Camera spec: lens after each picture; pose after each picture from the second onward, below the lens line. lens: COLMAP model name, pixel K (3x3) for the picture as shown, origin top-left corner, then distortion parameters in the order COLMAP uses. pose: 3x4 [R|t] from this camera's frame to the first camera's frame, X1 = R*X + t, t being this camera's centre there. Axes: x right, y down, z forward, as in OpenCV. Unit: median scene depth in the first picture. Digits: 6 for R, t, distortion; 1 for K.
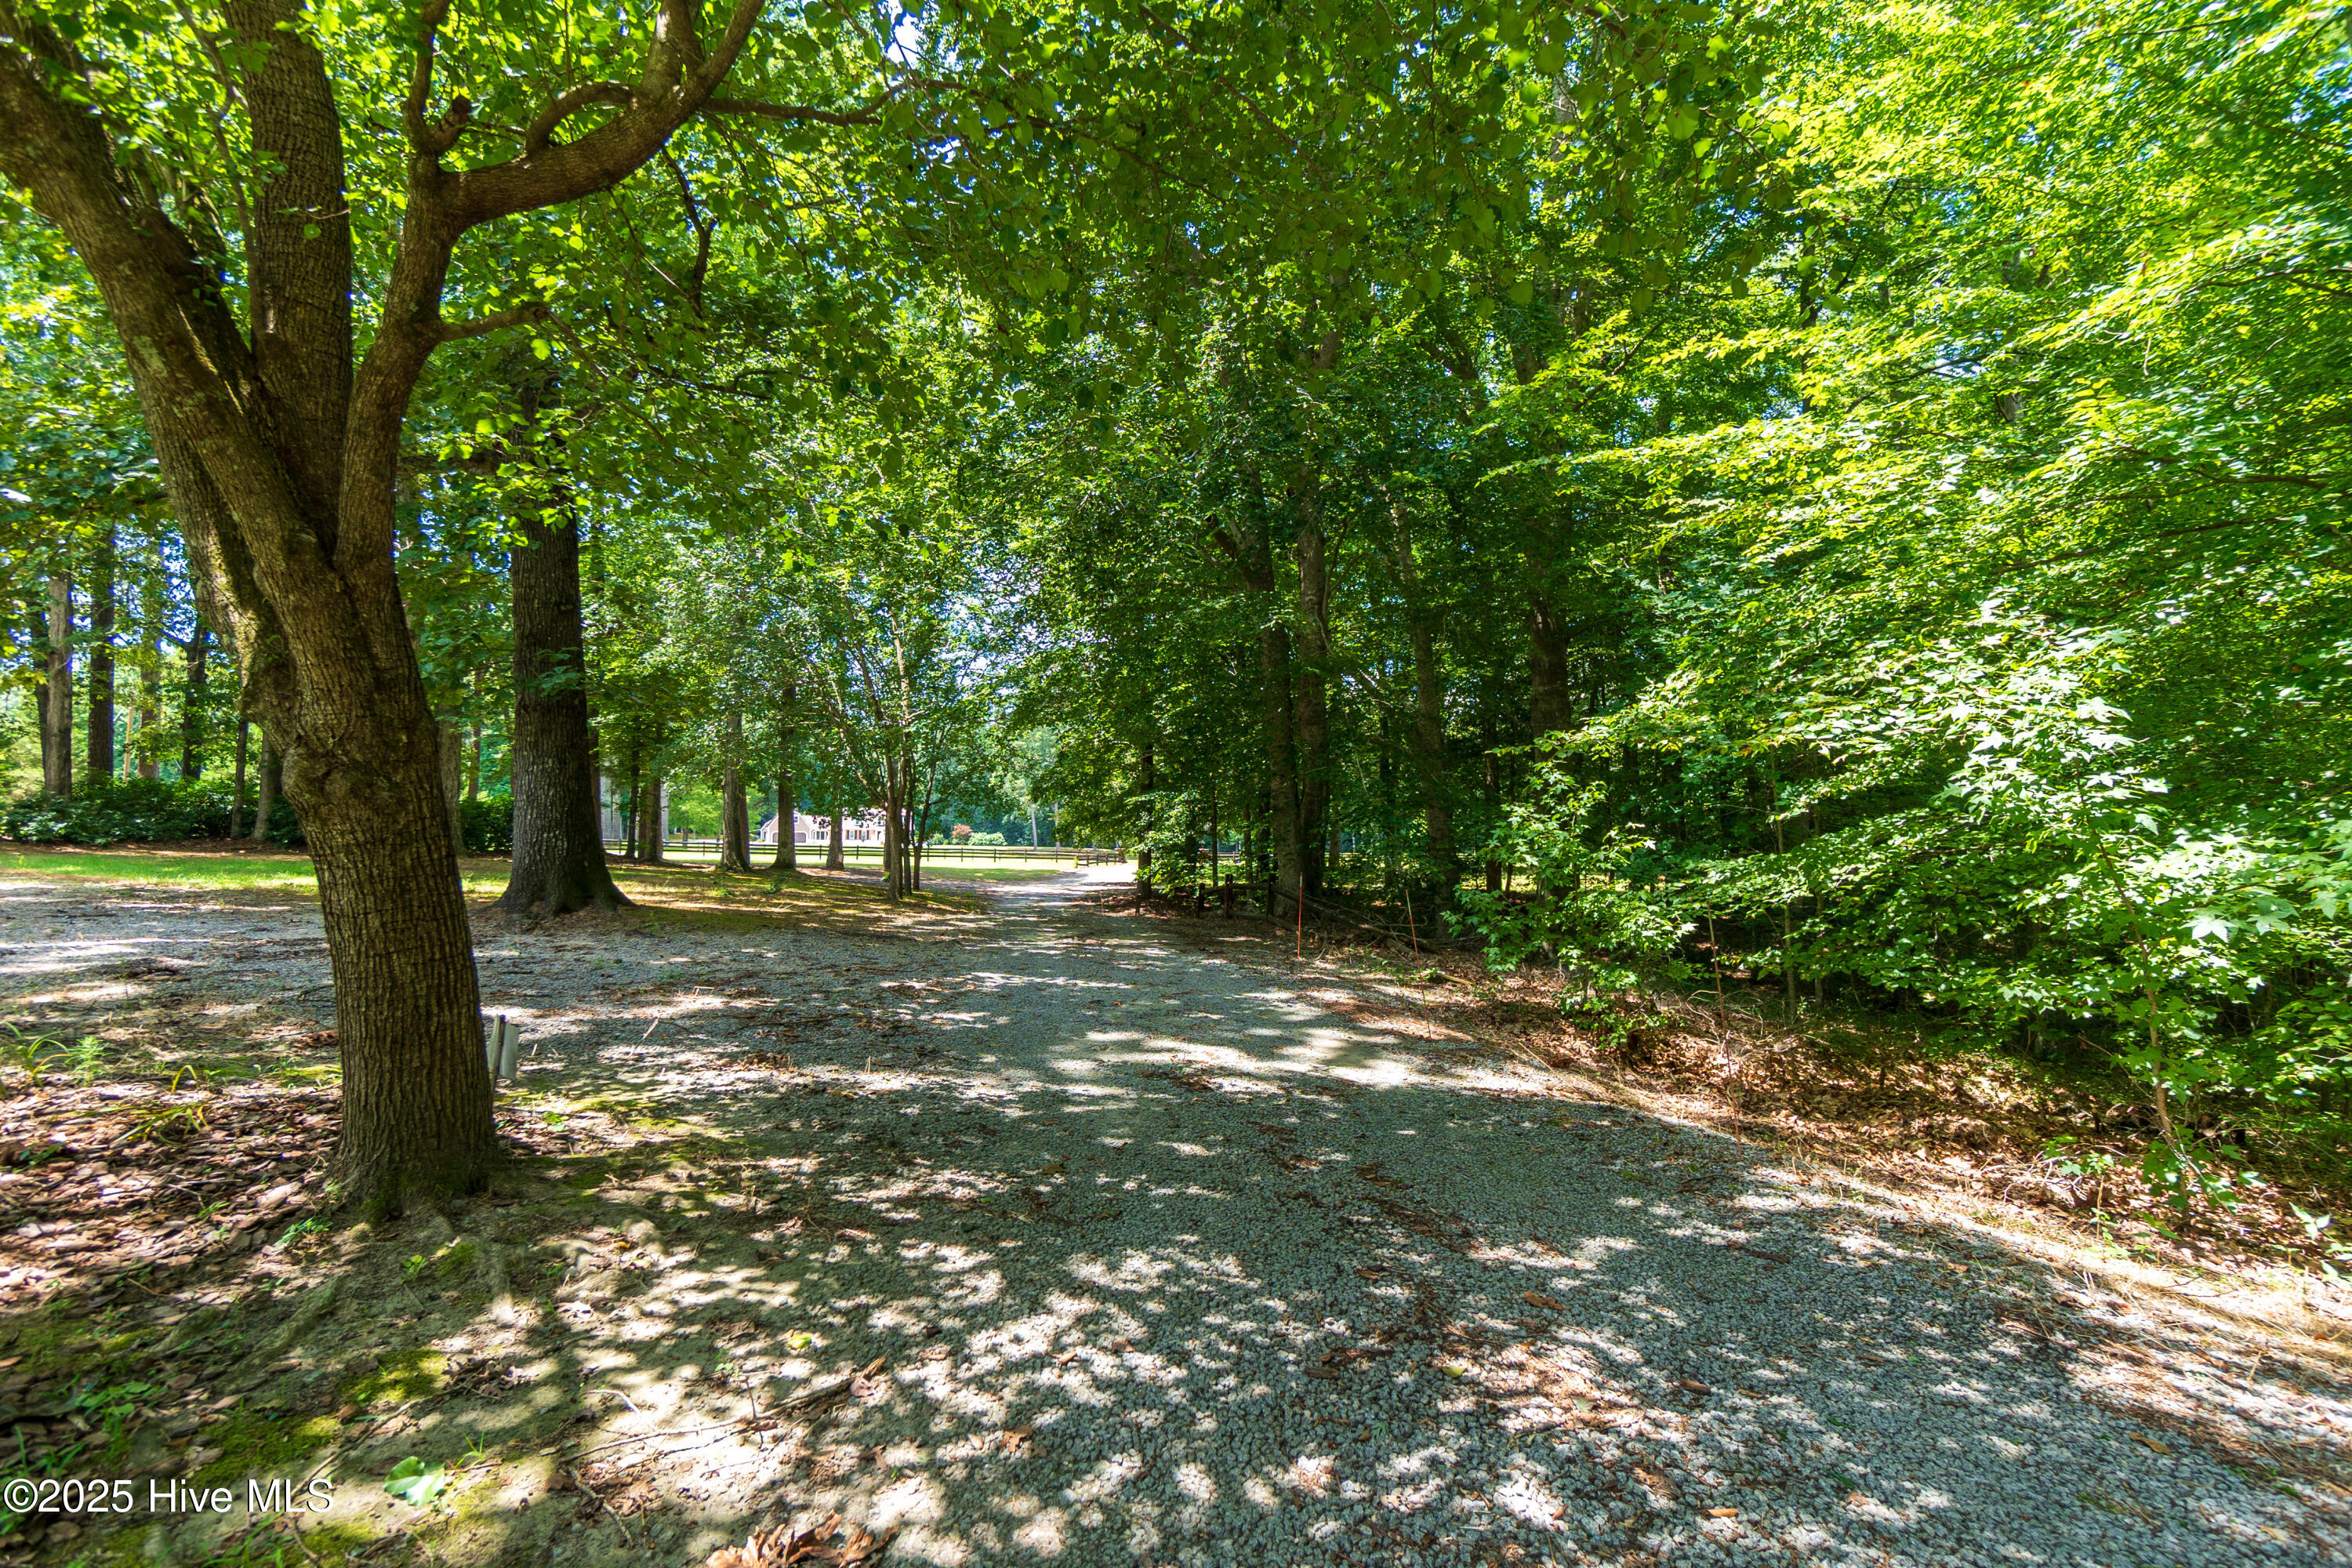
lens RADIAL K [[998.3, 0, 1165.1], [0, 998.3, 777.6], [0, 0, 1]] dist [-0.010537, 0.003565]
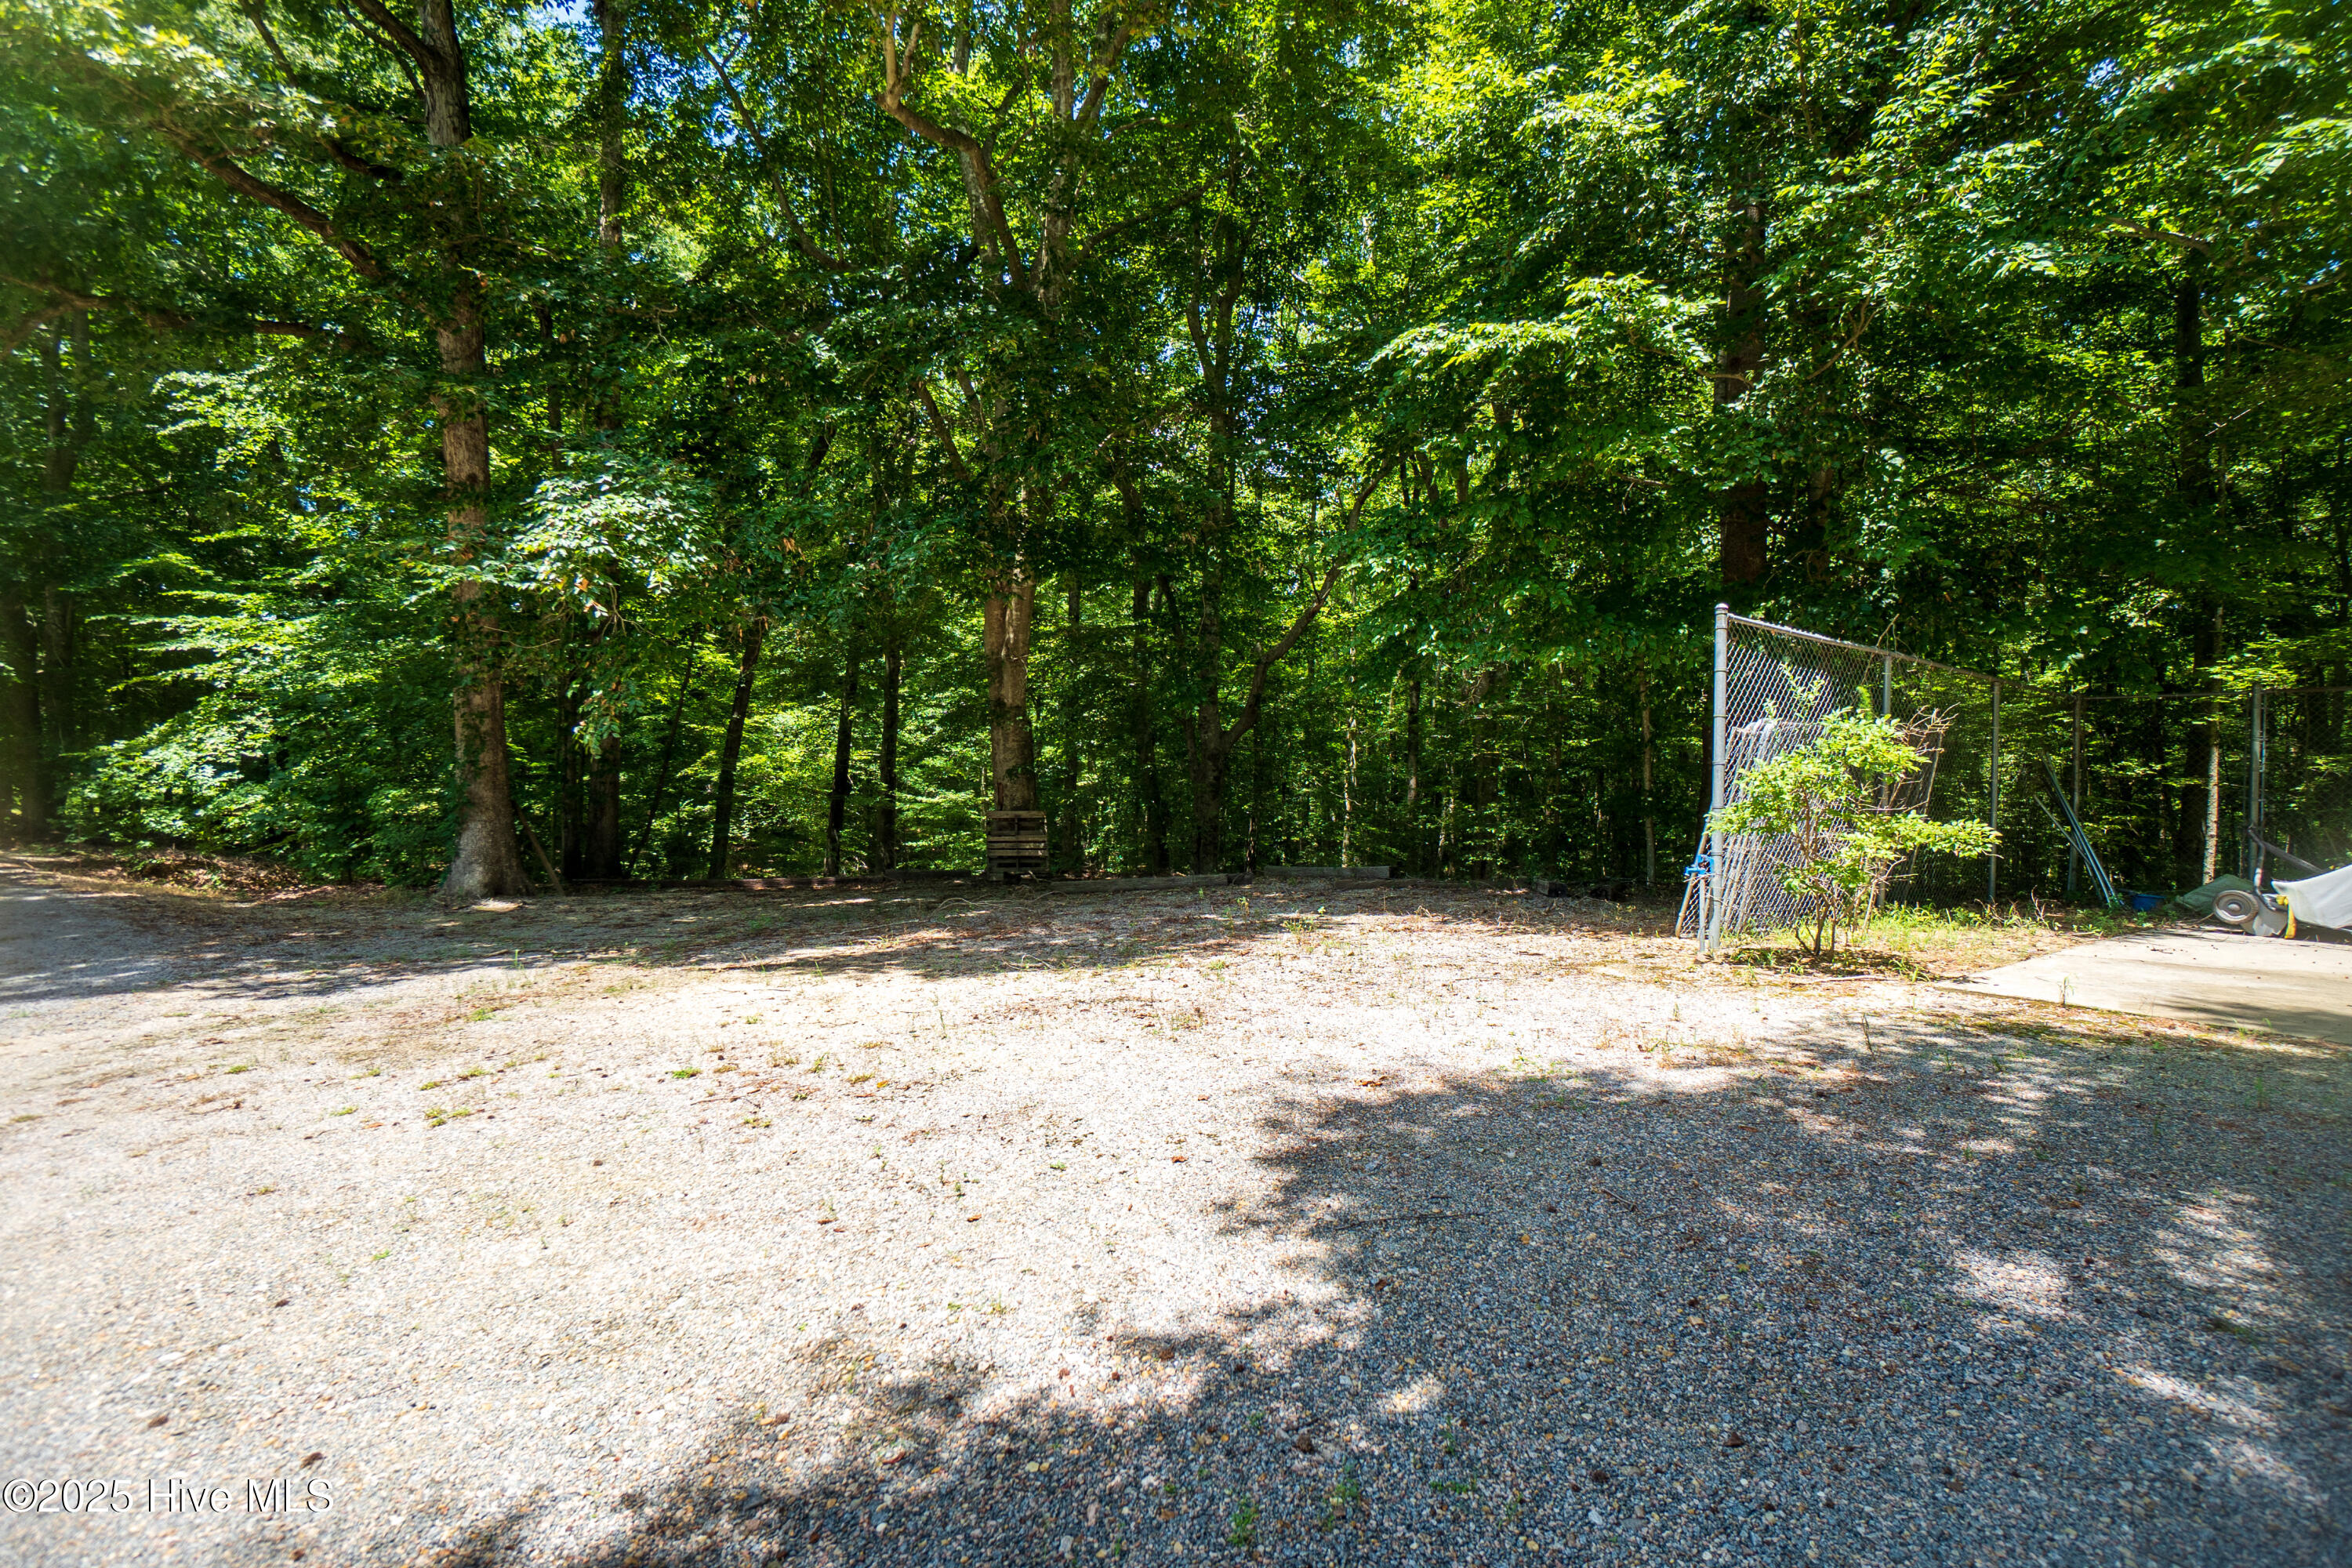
lens RADIAL K [[998.3, 0, 1152.1], [0, 998.3, 771.4], [0, 0, 1]] dist [-0.010537, 0.003565]
pose [[0.670449, 0.014925, 0.741806, 0.502536], [-0.066010, 0.997033, 0.039600, -0.376602], [-0.739014, -0.075516, 0.669445, -3.925194]]
